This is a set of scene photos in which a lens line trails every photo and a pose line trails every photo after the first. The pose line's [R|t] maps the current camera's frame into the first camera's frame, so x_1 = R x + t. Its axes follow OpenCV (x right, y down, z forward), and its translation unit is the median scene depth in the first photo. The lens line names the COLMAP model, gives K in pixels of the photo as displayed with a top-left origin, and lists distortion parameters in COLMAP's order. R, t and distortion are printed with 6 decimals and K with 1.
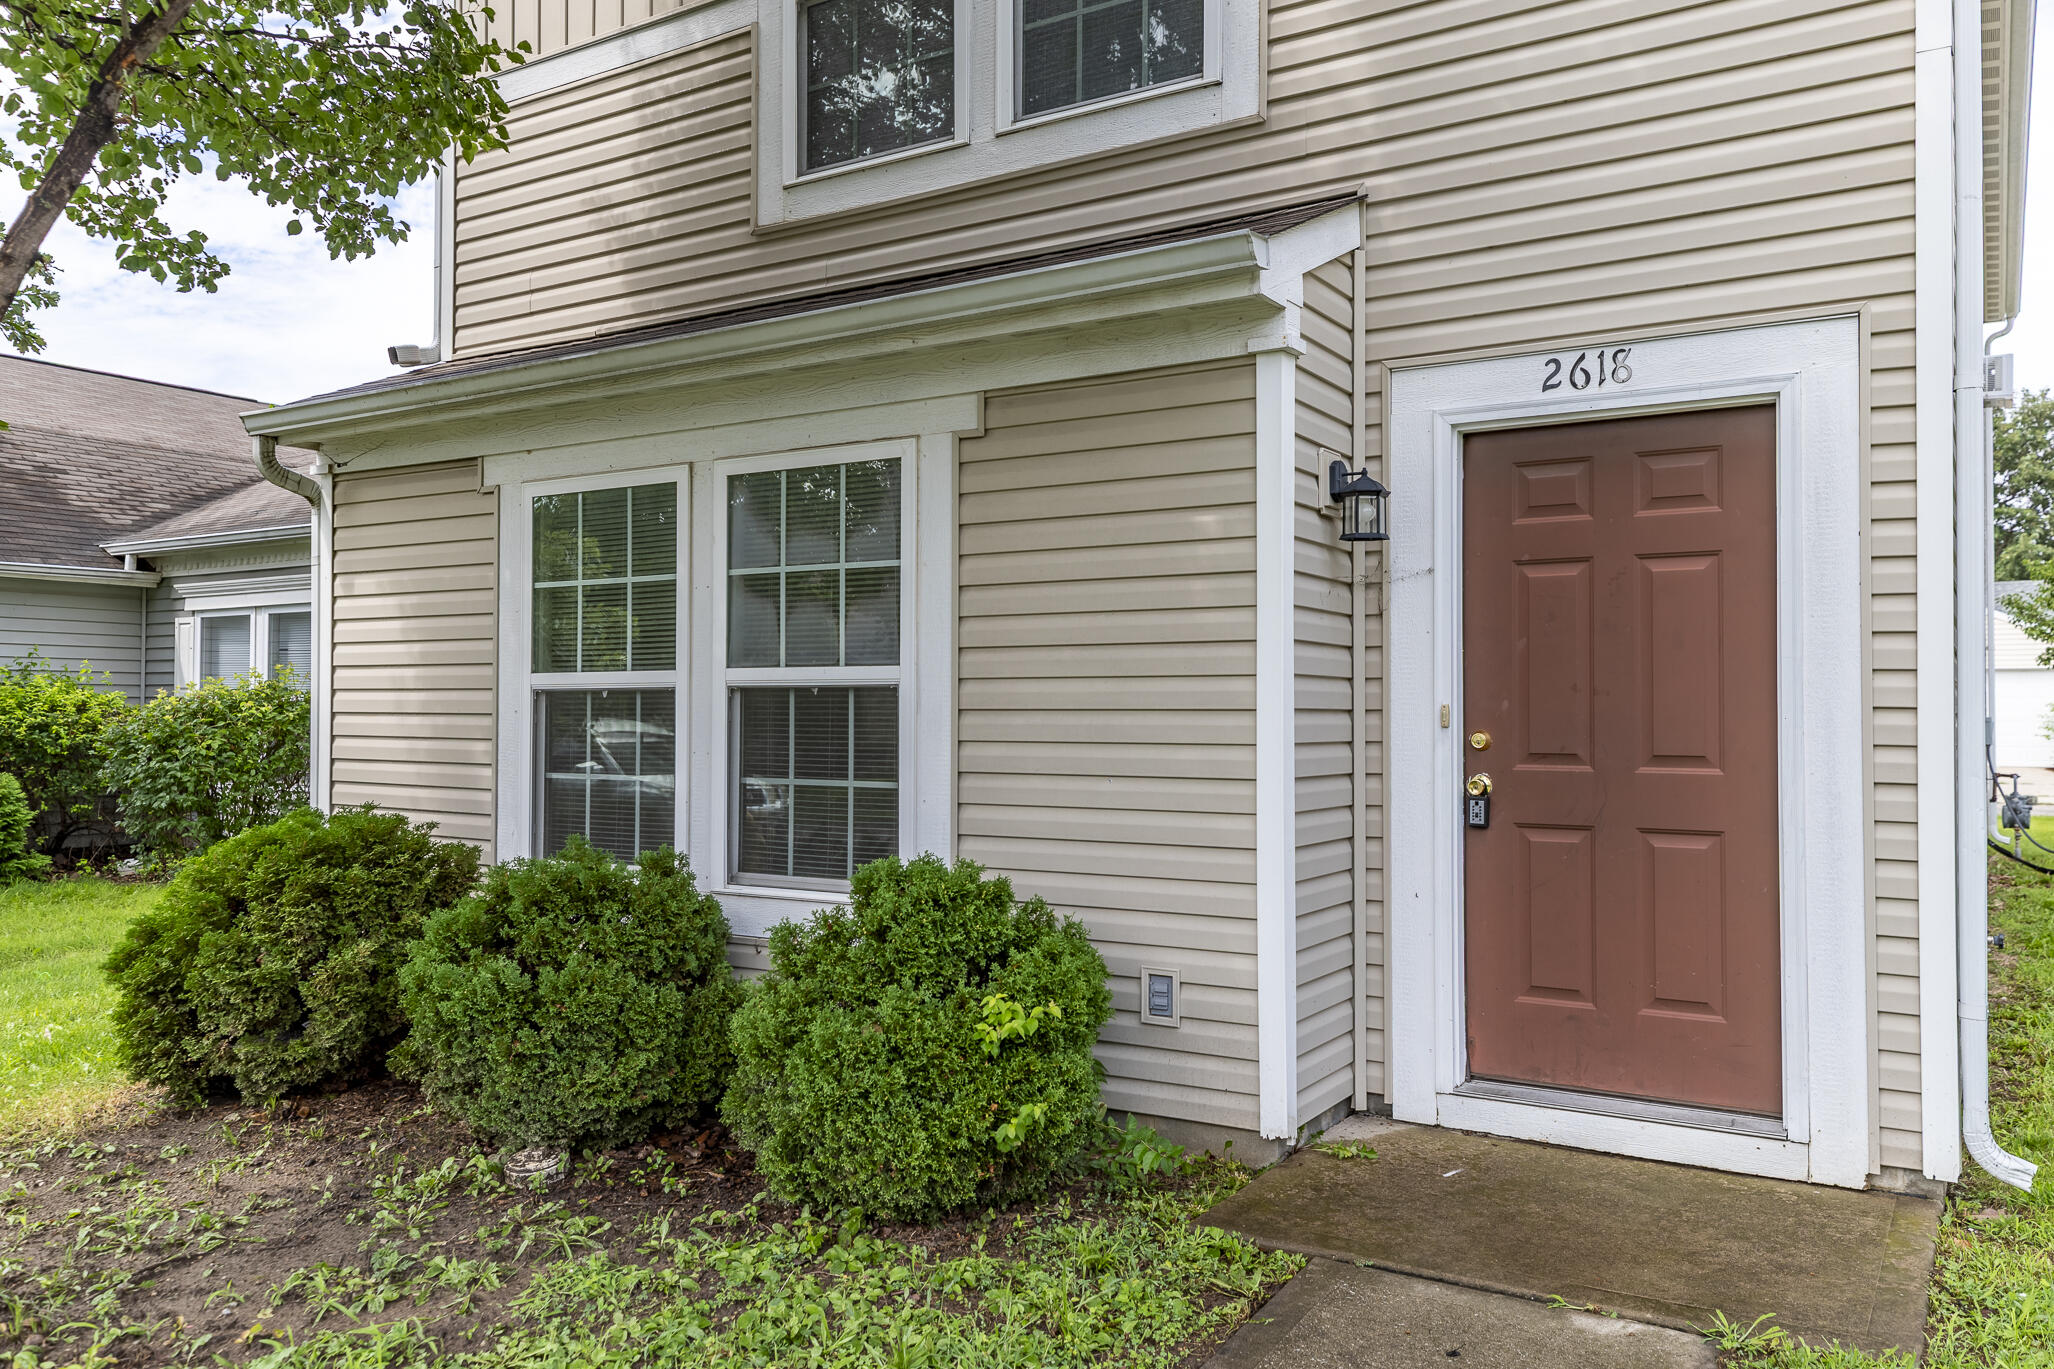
lens RADIAL K [[1536.1, 0, 1027.0], [0, 1536.1, 684.5], [0, 0, 1]] dist [0.053916, -0.045787]
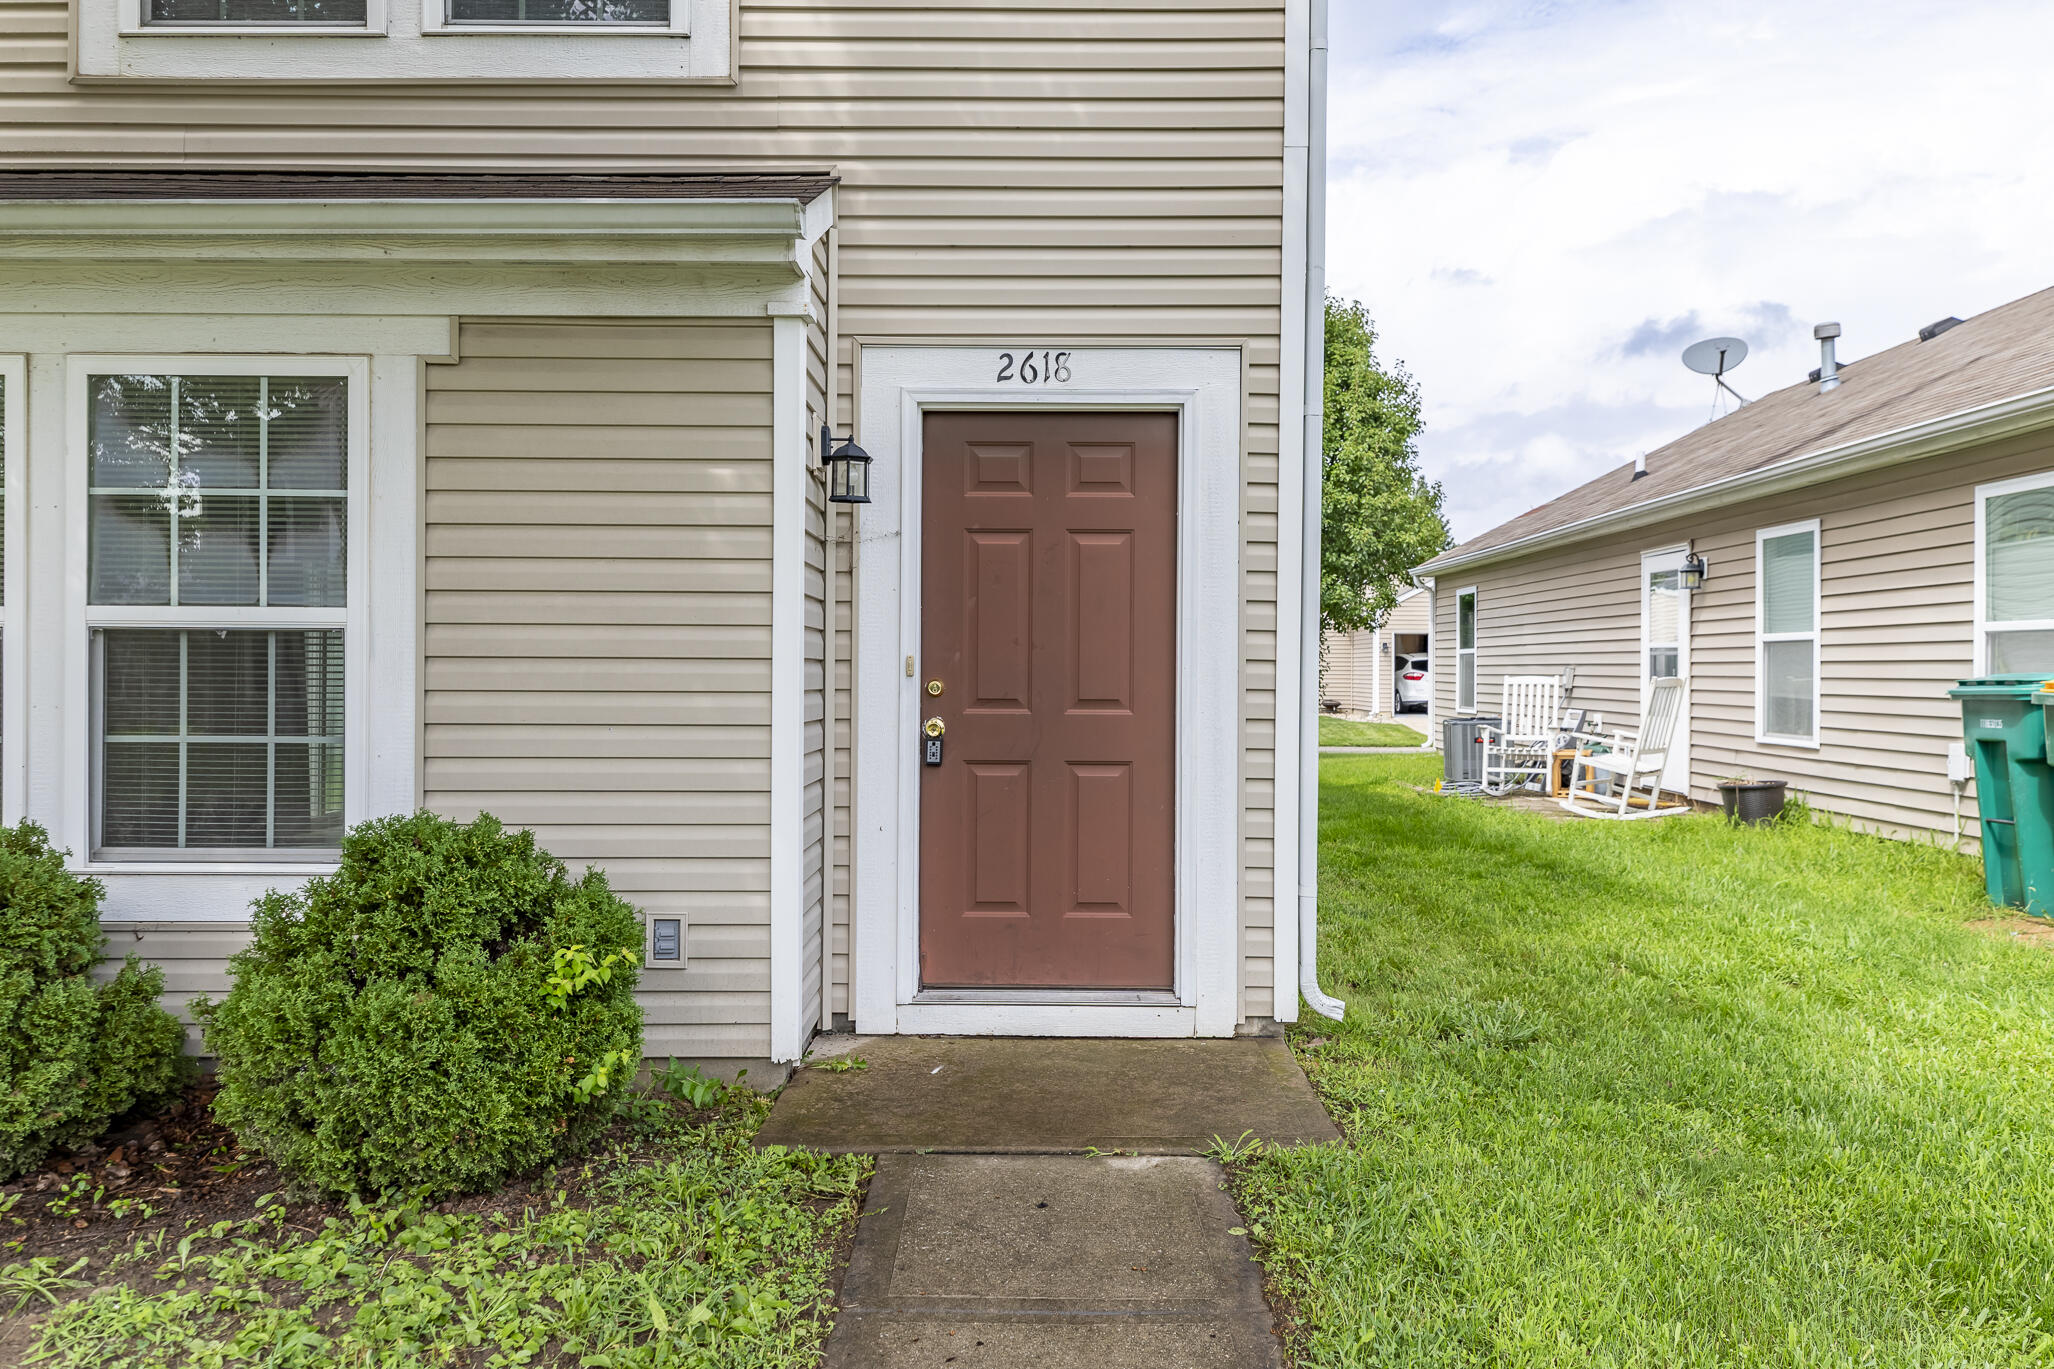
lens RADIAL K [[1536.1, 0, 1027.0], [0, 1536.1, 684.5], [0, 0, 1]] dist [0.053916, -0.045787]
pose [[0.856042, -0.001030, 0.516904, -0.233607], [-0.013494, 0.999613, 0.024339, 0.005992], [-0.516729, -0.027810, 0.855697, 0.011812]]
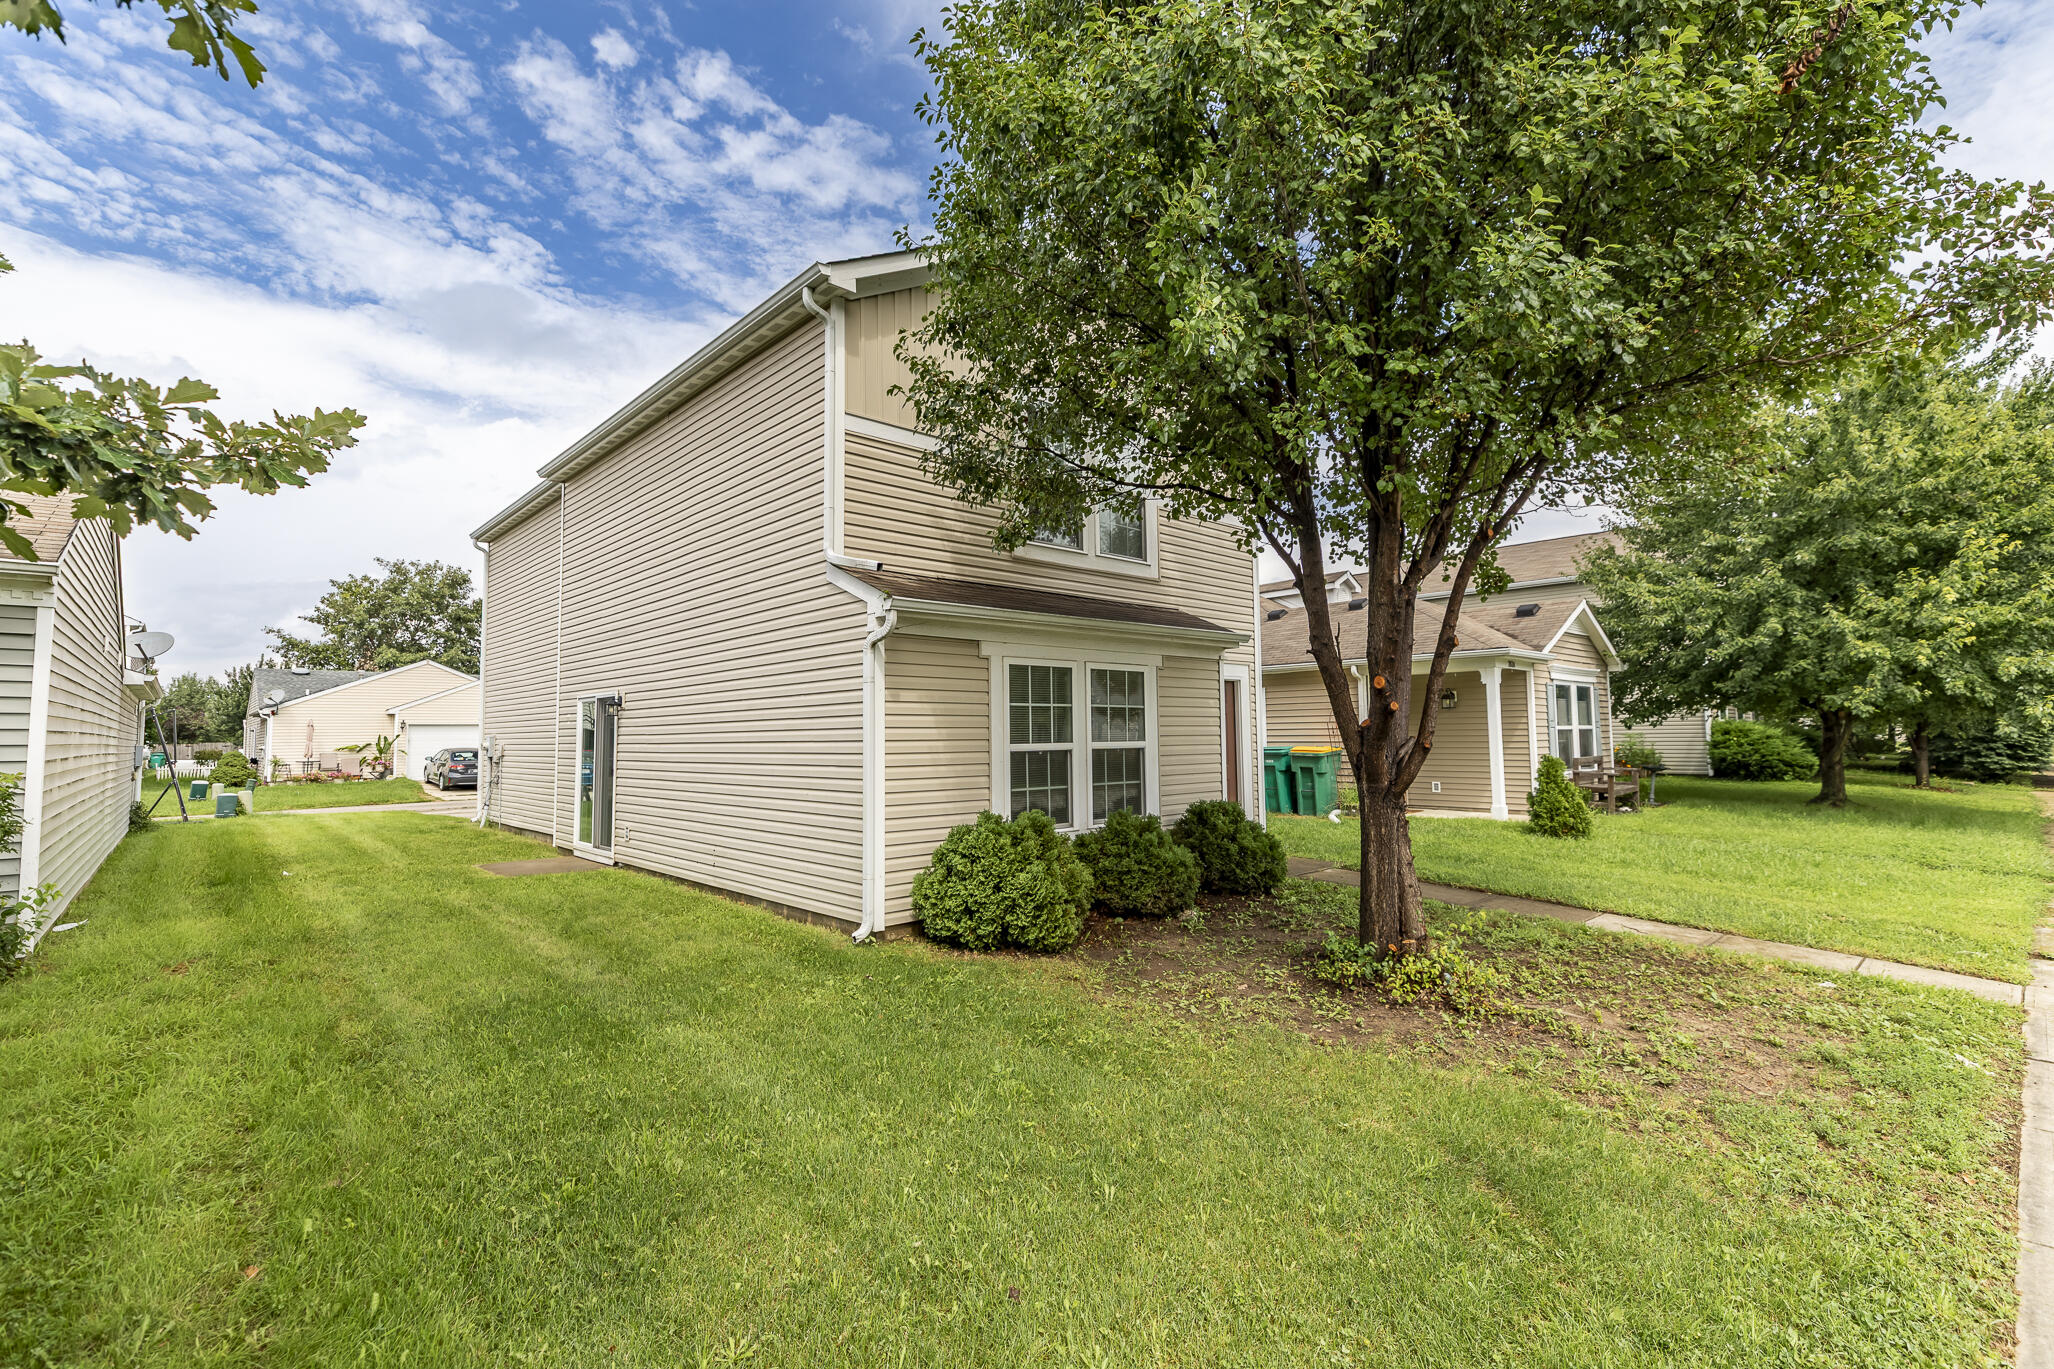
lens RADIAL K [[911.1, 0, 1019.5], [0, 911.1, 671.8], [0, 0, 1]] dist [0.004782, -0.000826]
pose [[0.275306, 0.063426, 0.959262, -2.030404], [-0.004227, 0.997891, -0.064767, -0.033220], [-0.961347, 0.013776, 0.274994, 0.810909]]
